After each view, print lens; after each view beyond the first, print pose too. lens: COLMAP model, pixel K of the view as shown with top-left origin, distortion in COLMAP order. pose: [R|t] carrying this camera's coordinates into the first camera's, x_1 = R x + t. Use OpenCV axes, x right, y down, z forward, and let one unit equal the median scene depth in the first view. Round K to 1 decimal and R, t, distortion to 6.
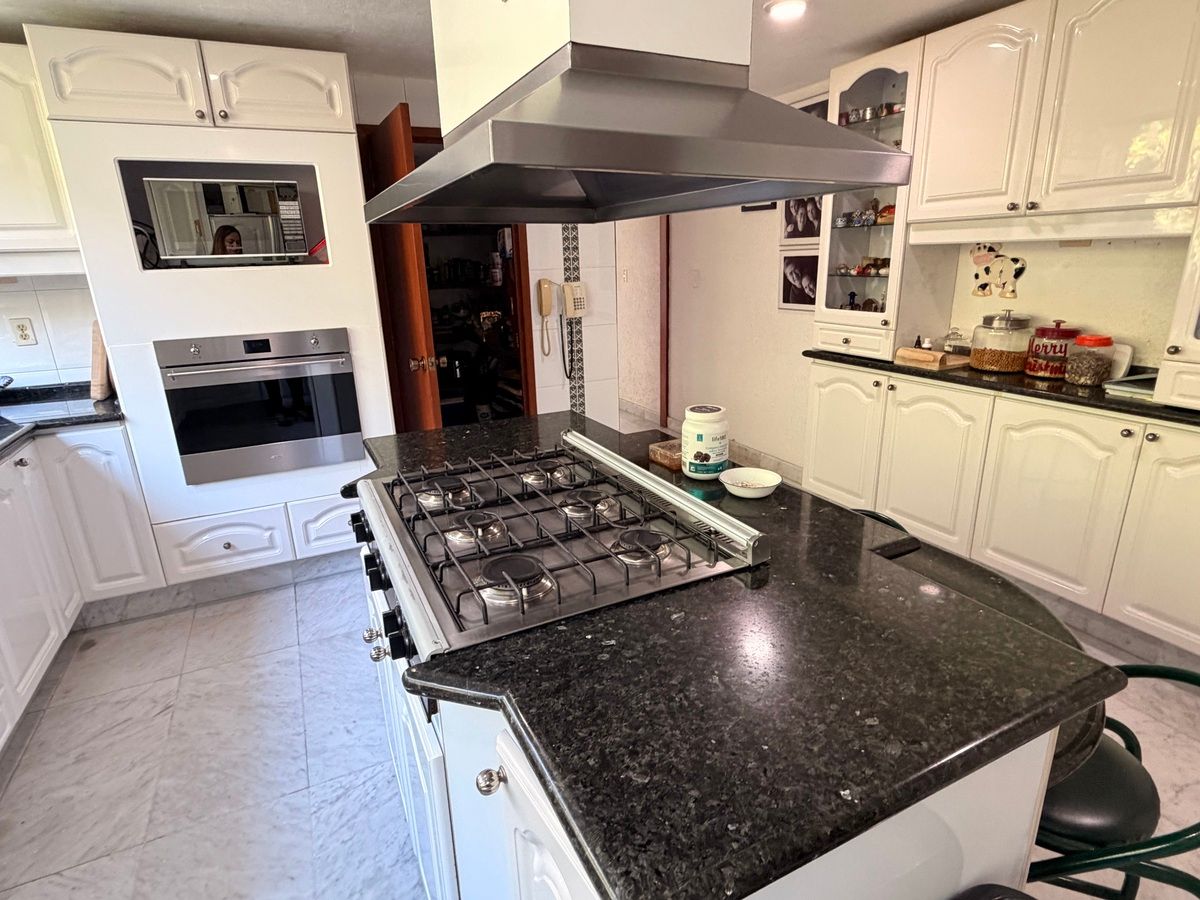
lens RADIAL K [[639.7, 0, 597.6], [0, 639.7, 453.9], [0, 0, 1]] dist [-0.002496, 0.000168]
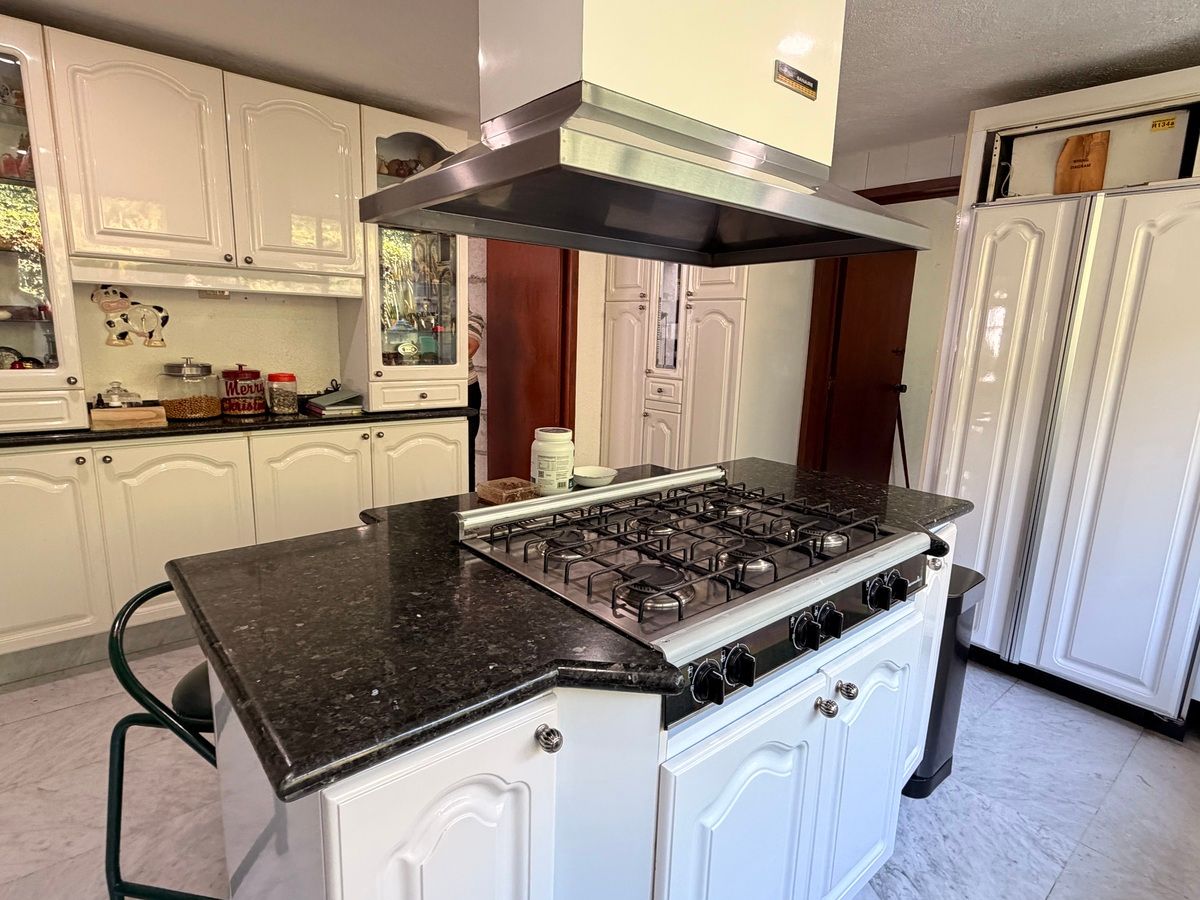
lens RADIAL K [[639.7, 0, 597.6], [0, 639.7, 453.9], [0, 0, 1]] dist [-0.002496, 0.000168]
pose [[-0.248277, -0.168282, 0.953960, -0.508668], [0.261719, 0.936518, 0.233320, -0.154900], [-0.932664, 0.307597, -0.188474, 0.660199]]
